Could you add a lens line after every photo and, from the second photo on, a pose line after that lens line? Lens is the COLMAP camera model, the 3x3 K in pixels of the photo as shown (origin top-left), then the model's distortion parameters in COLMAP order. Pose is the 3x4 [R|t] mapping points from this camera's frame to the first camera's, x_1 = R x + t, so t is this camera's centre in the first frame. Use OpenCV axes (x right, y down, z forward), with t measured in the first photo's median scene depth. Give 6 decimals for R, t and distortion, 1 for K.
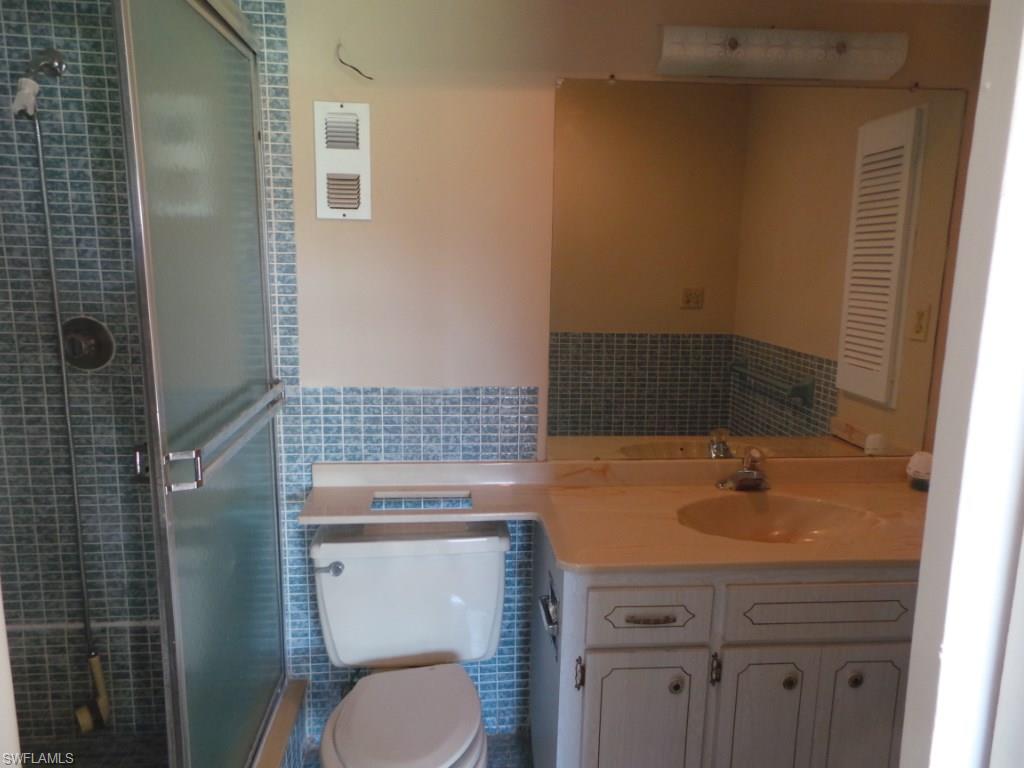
lens RADIAL K [[717.7, 0, 512.1], [0, 717.7, 385.0], [0, 0, 1]] dist [0.026050, 0.004604]
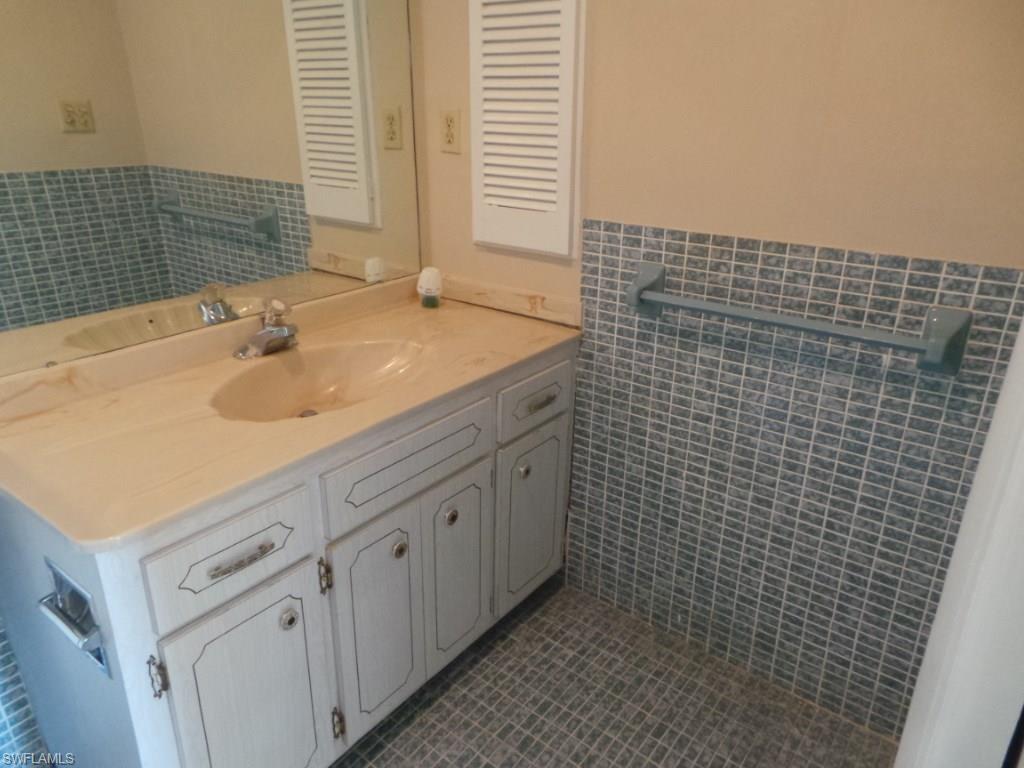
lens RADIAL K [[717.7, 0, 512.6], [0, 717.7, 389.3], [0, 0, 1]] dist [0.026050, 0.004604]
pose [[0.681321, -0.286892, 0.673420, -0.041218], [0.132279, 0.953102, 0.272212, 0.000961], [-0.719933, -0.096385, 0.687318, 0.216592]]
